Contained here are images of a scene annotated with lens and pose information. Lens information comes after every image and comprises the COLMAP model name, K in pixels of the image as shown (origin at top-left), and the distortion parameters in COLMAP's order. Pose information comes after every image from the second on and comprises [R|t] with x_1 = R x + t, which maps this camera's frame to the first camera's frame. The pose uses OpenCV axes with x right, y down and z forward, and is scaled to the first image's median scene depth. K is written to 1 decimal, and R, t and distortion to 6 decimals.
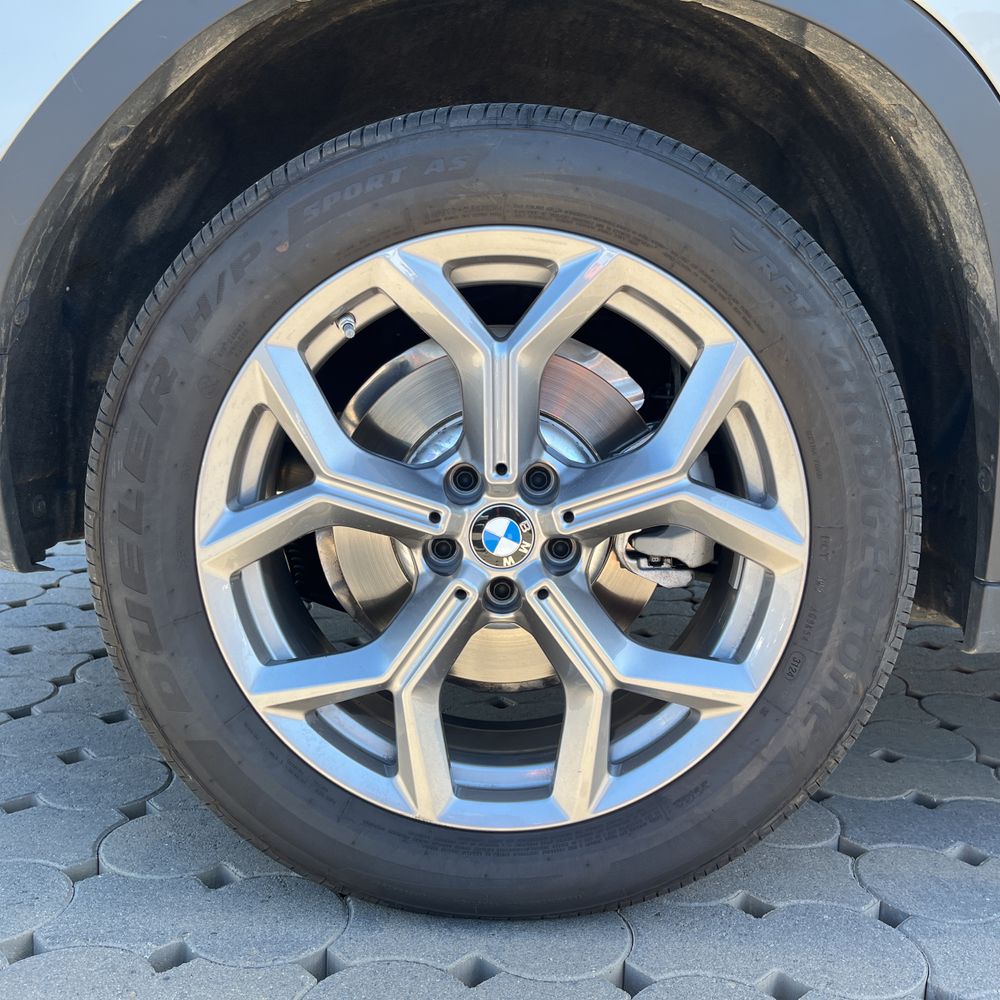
lens RADIAL K [[1008.3, 0, 501.1], [0, 1008.3, 502.2], [0, 0, 1]] dist [0.031446, 0.000000]
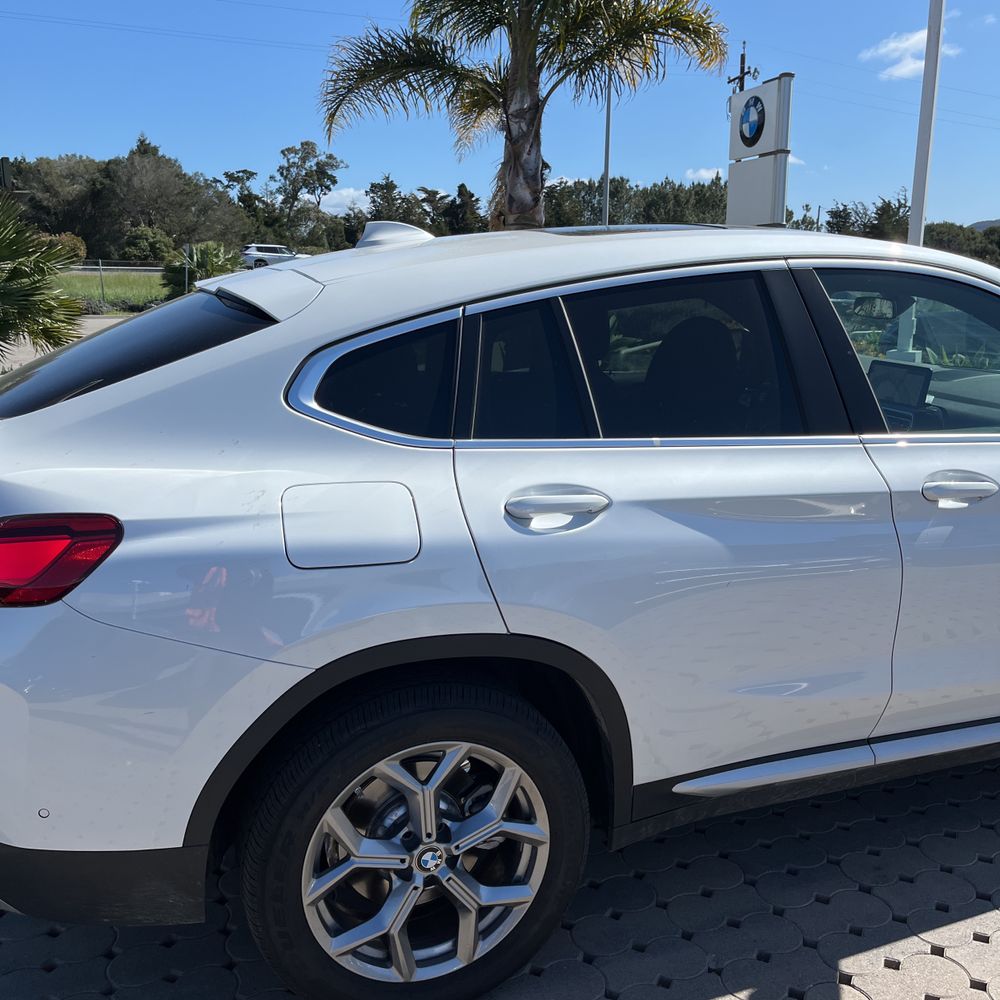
lens RADIAL K [[1008.3, 0, 506.9], [0, 1008.3, 498.4], [0, 0, 1]] dist [0.031446, 0.000000]
pose [[0.932337, -0.114330, 0.343041, -0.543115], [0.084107, 0.991245, 0.101776, -1.023248], [-0.351674, -0.066038, 0.933790, -1.208546]]
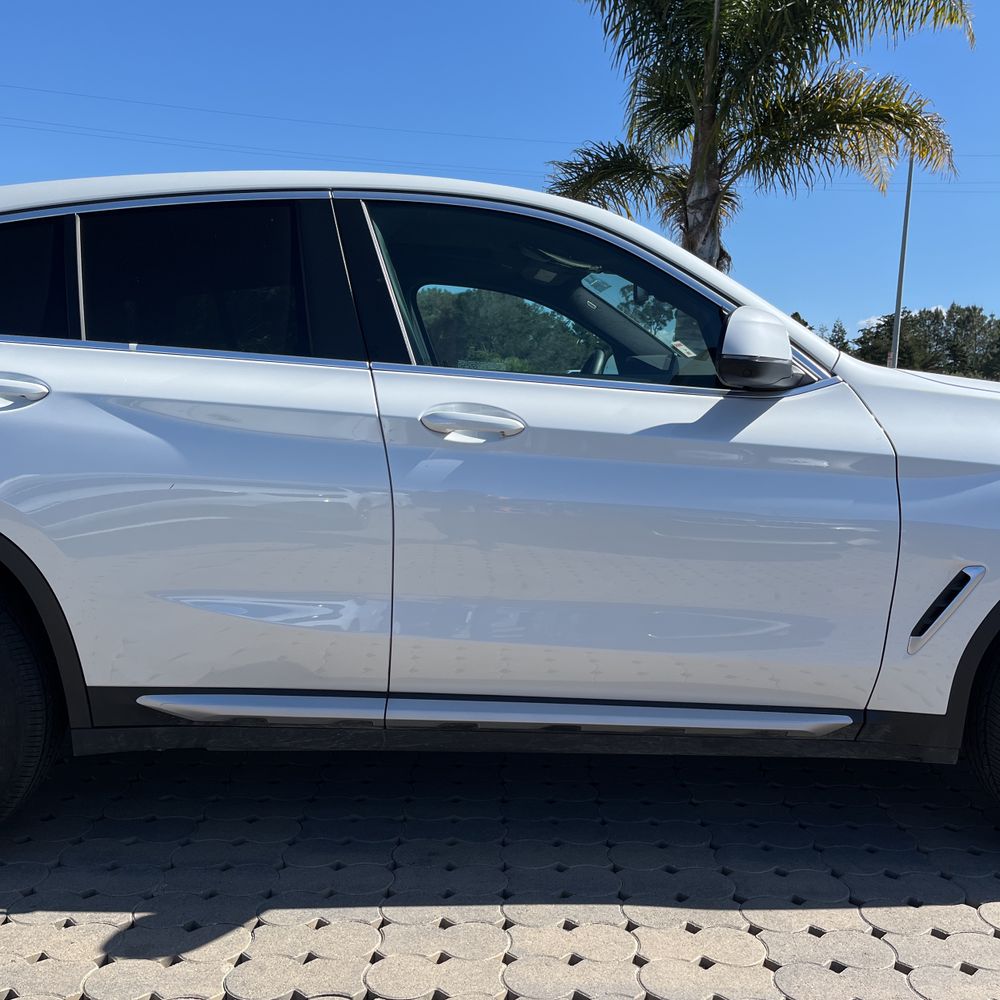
lens RADIAL K [[1008.3, 0, 508.9], [0, 1008.3, 514.9], [0, 0, 1]] dist [0.031446, 0.000000]
pose [[0.998892, -0.013997, 0.044927, 1.483528], [0.014939, 0.999674, -0.020695, -0.389444], [-0.044623, 0.021343, 0.998776, -1.602111]]
